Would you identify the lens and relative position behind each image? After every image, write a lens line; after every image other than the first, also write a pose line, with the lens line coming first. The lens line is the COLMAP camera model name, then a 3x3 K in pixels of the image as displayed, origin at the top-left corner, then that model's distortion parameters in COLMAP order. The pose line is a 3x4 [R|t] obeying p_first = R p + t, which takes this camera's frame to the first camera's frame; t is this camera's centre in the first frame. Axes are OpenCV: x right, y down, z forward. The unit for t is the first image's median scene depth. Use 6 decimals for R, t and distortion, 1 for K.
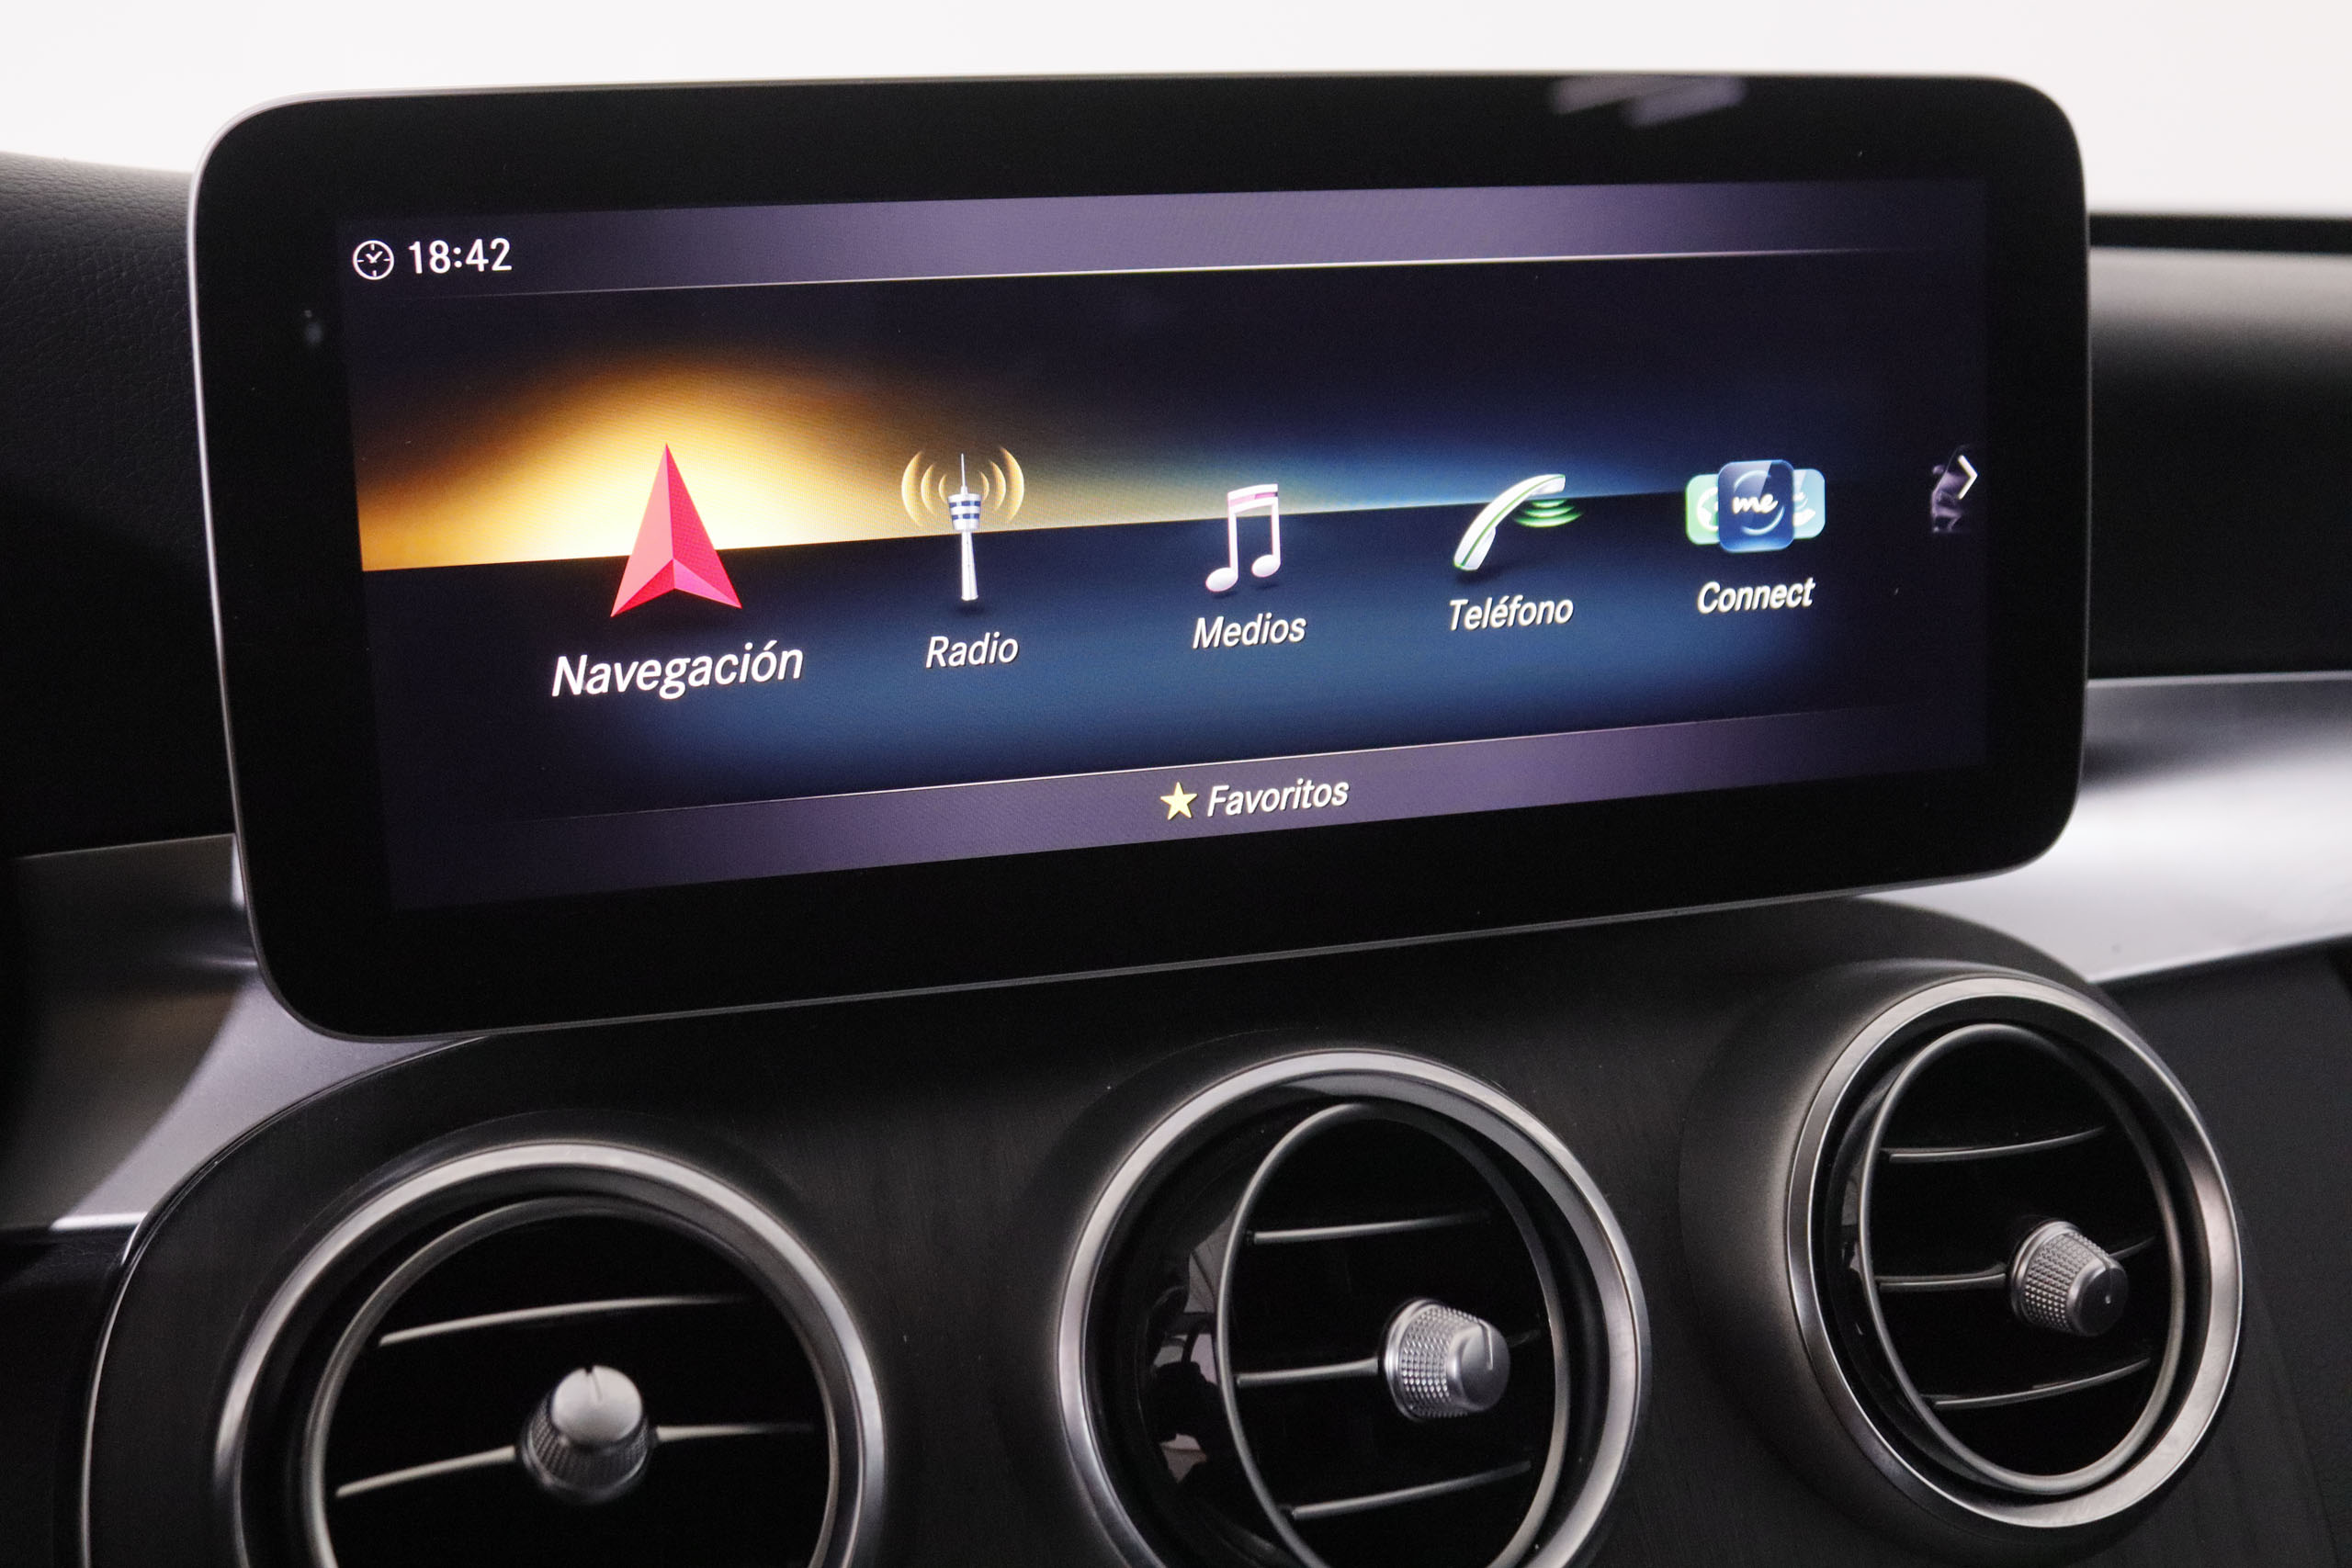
lens RADIAL K [[2707.4, 0, 1174.7], [0, 2707.4, 751.3], [0, 0, 1]] dist [-0.096372, 0.102660]
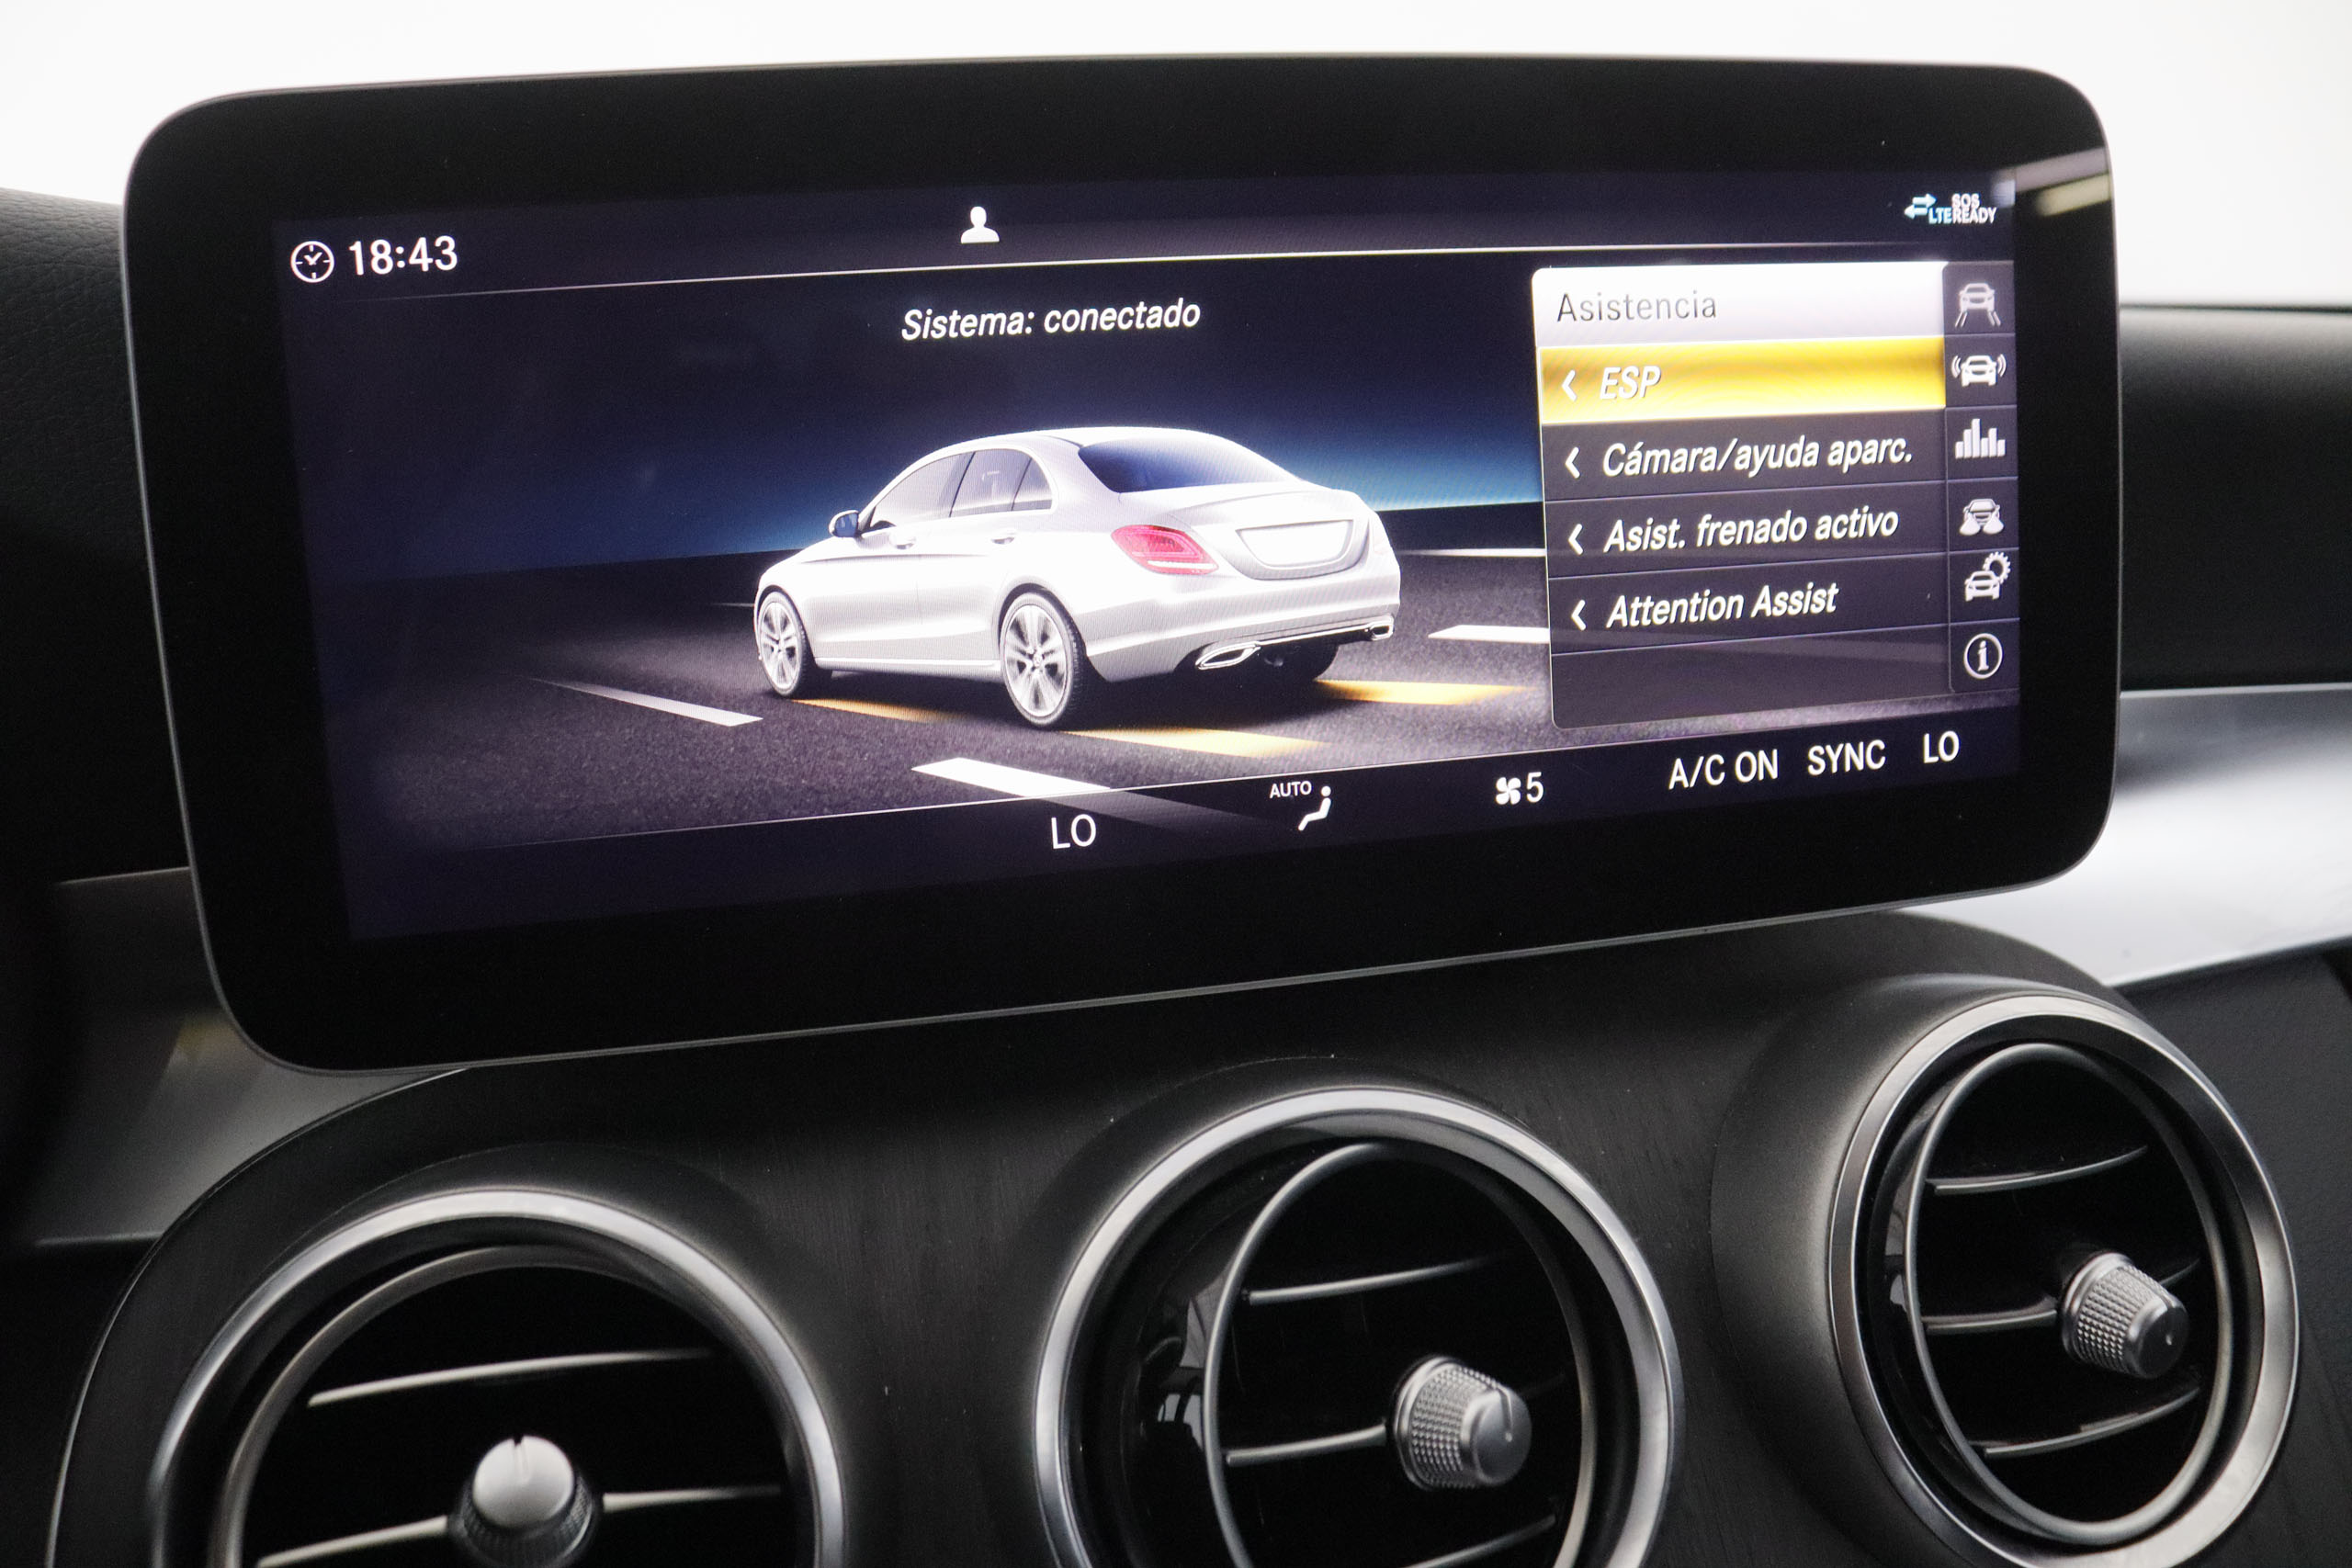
lens RADIAL K [[1934.4, 0, 1145.9], [0, 1934.4, 781.3], [0, 0, 1]] dist [-0.182549, 0.150307]
pose [[0.996632, -0.010250, -0.081362, 0.047093], [0.010271, 0.999947, -0.000164, 0.005164], [0.081359, -0.000673, 0.996685, 0.341617]]
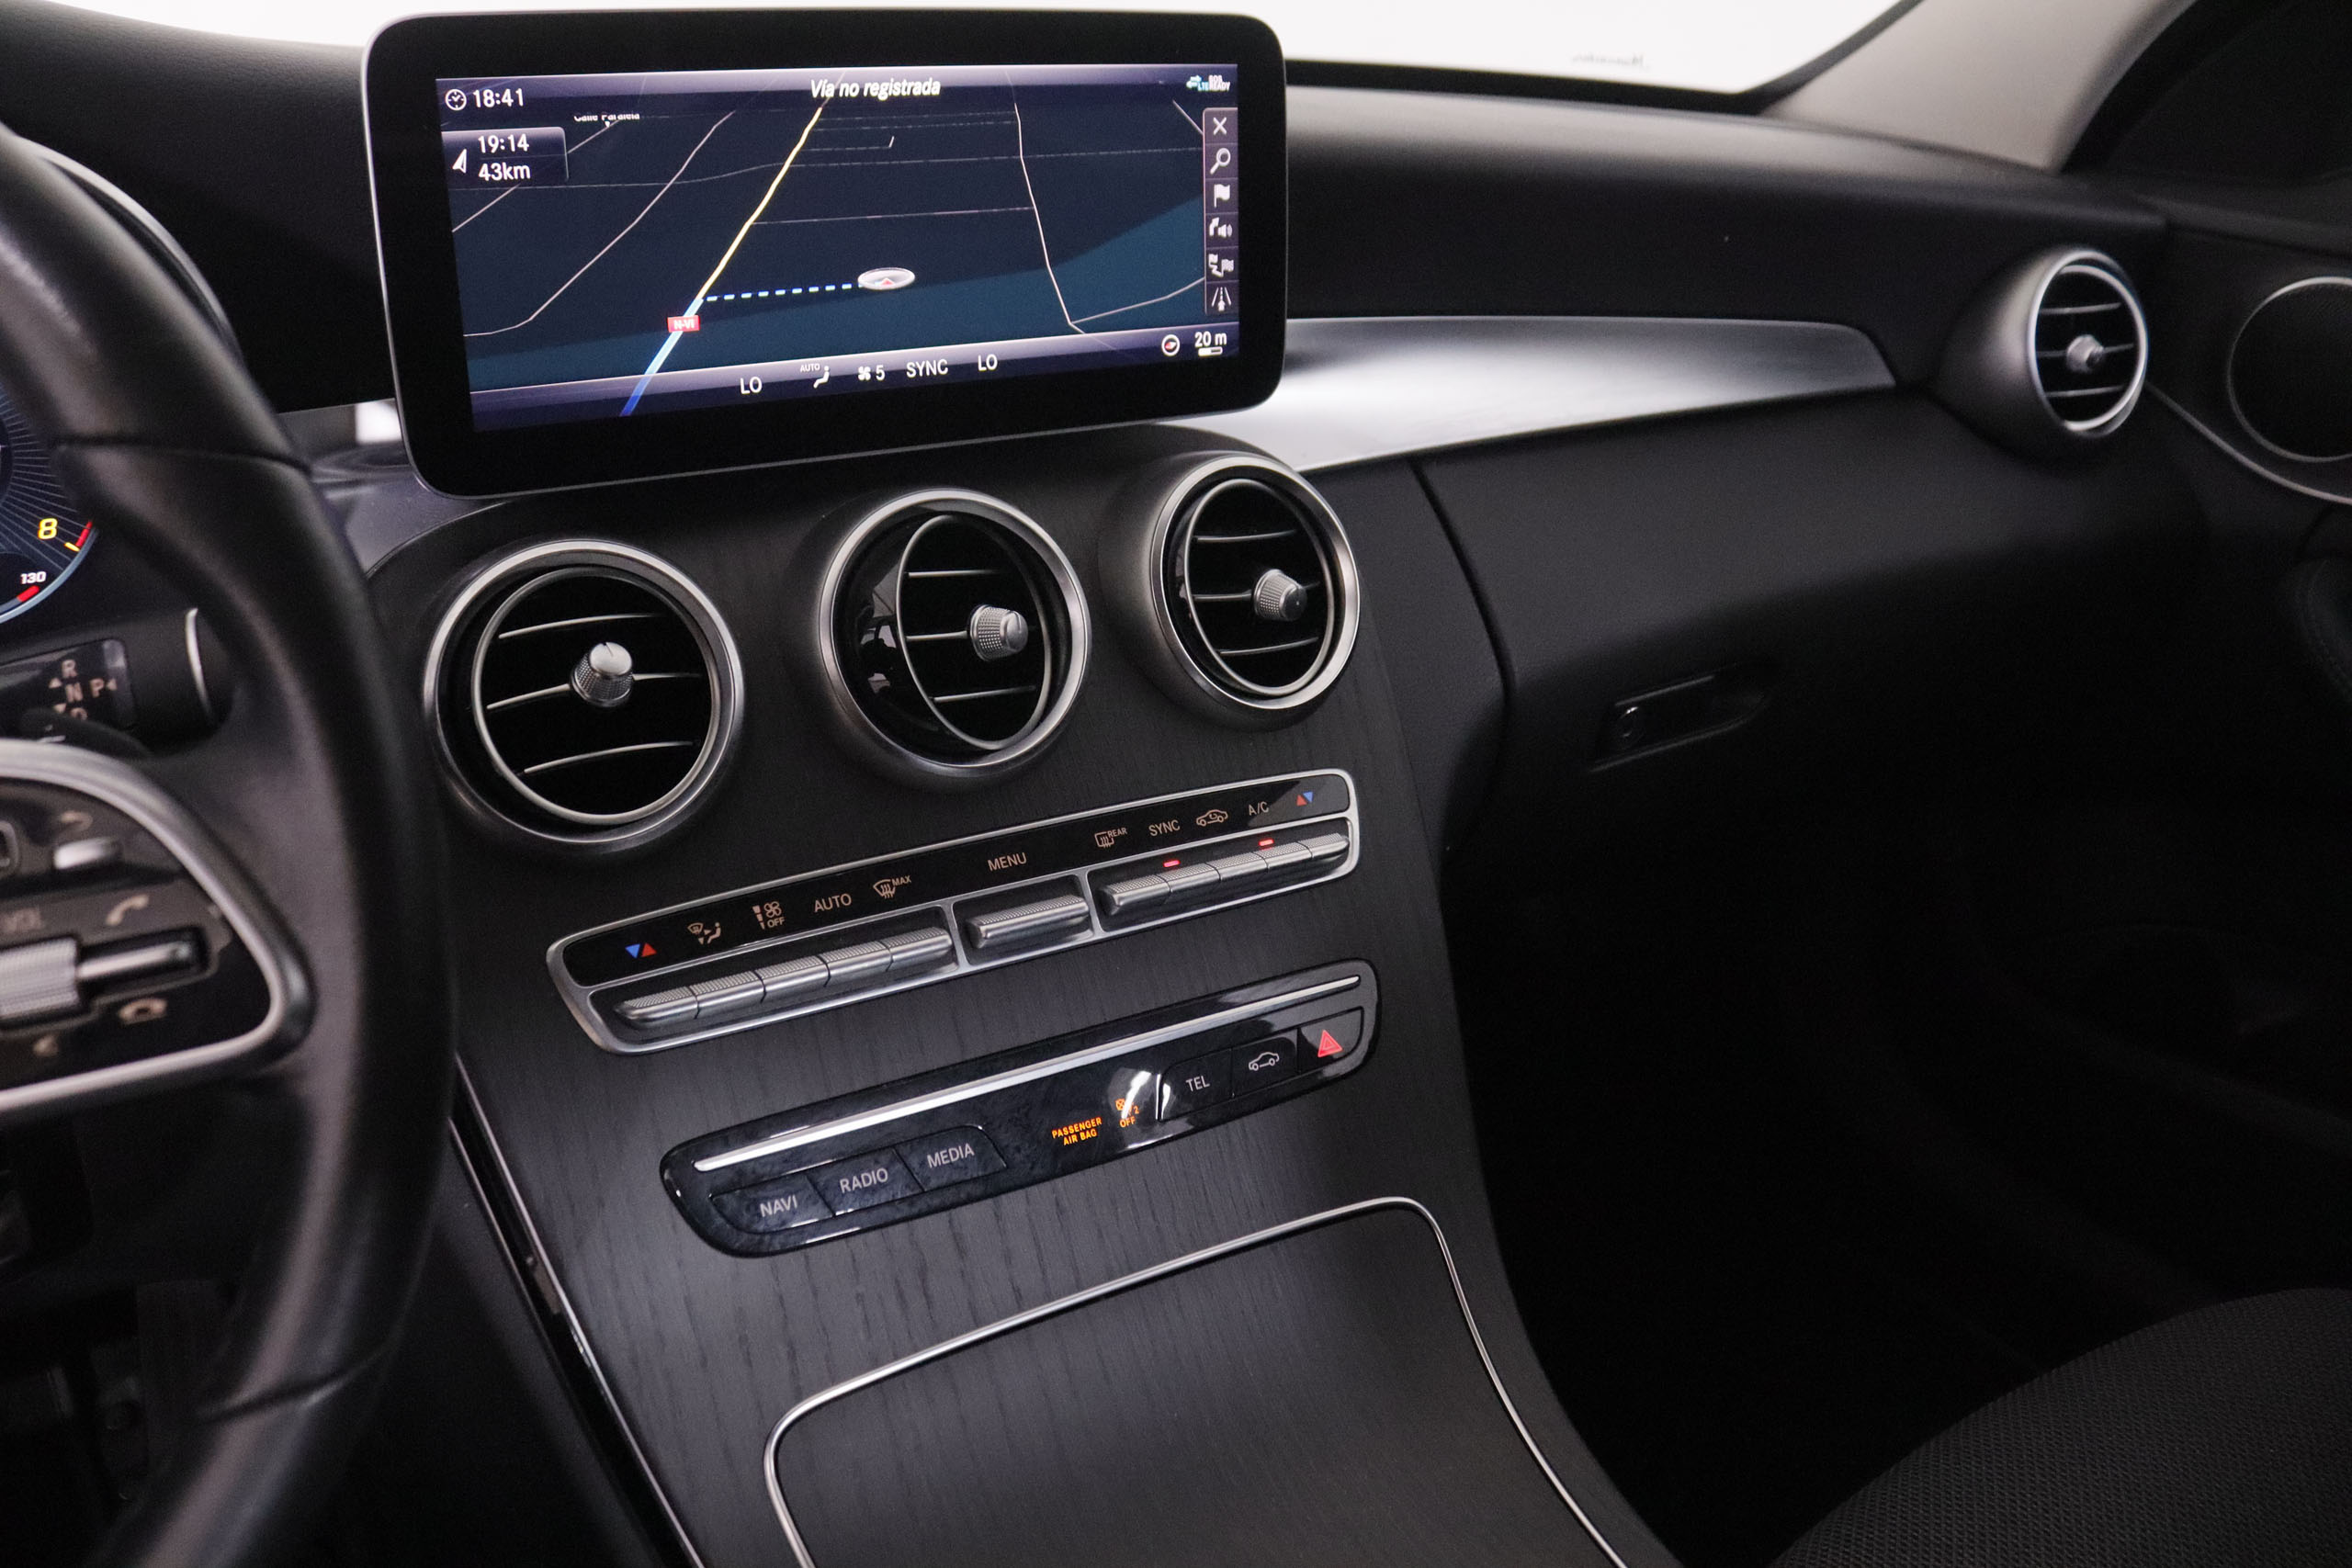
lens RADIAL K [[1934.4, 0, 1145.9], [0, 1934.4, 781.3], [0, 0, 1]] dist [-0.182549, 0.150307]
pose [[0.967374, -0.061041, 0.245887, -0.165037], [0.016457, 0.983631, 0.179440, 0.068933], [-0.252816, -0.169539, 0.952544, -0.489576]]
